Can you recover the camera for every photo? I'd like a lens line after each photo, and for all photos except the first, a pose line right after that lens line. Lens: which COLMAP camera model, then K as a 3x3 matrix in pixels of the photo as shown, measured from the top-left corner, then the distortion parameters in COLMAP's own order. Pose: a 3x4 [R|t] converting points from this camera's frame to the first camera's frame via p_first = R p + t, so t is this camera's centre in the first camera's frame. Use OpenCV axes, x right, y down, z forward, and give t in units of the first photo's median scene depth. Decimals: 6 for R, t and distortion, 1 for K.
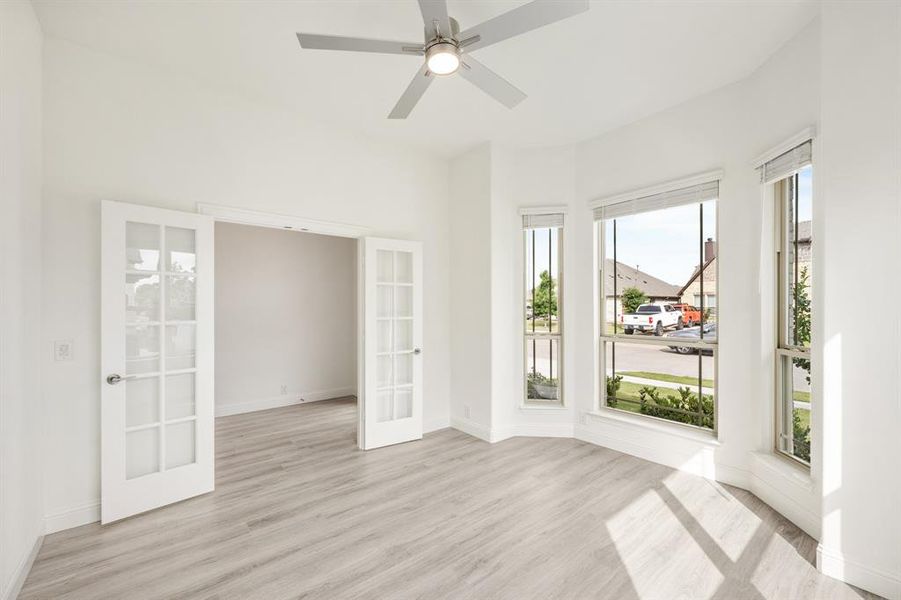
lens RADIAL K [[369.2, 0, 448.3], [0, 369.2, 305.5], [0, 0, 1]] dist [-0.001286, -0.000115]
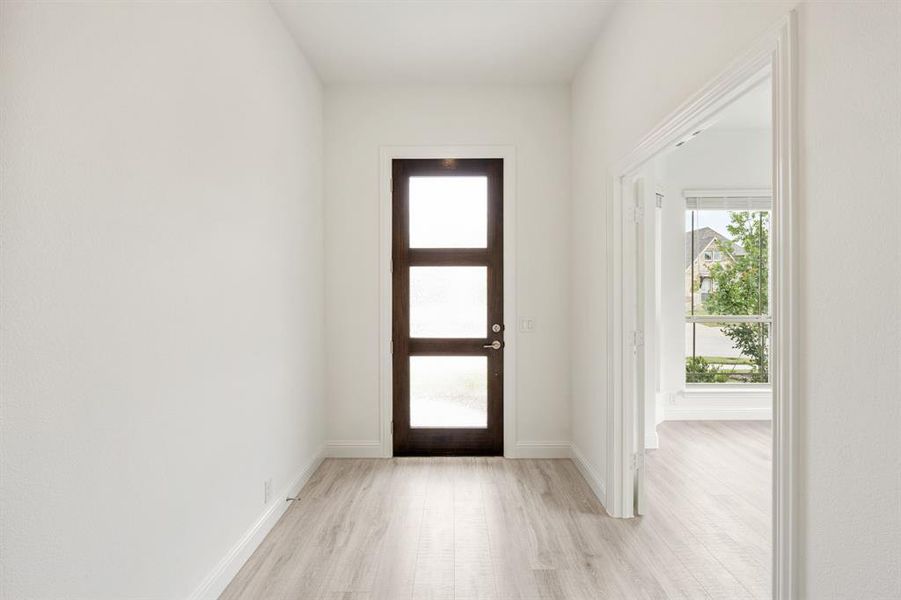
lens RADIAL K [[401.5, 0, 450.5], [0, 401.5, 300.0], [0, 0, 1]] dist [0.001419, 0.000224]
pose [[0.636446, -0.007271, 0.771287, -1.070763], [-0.001714, 0.999940, 0.010841, 0.023083], [-0.771319, -0.008222, 0.636396, 0.922071]]
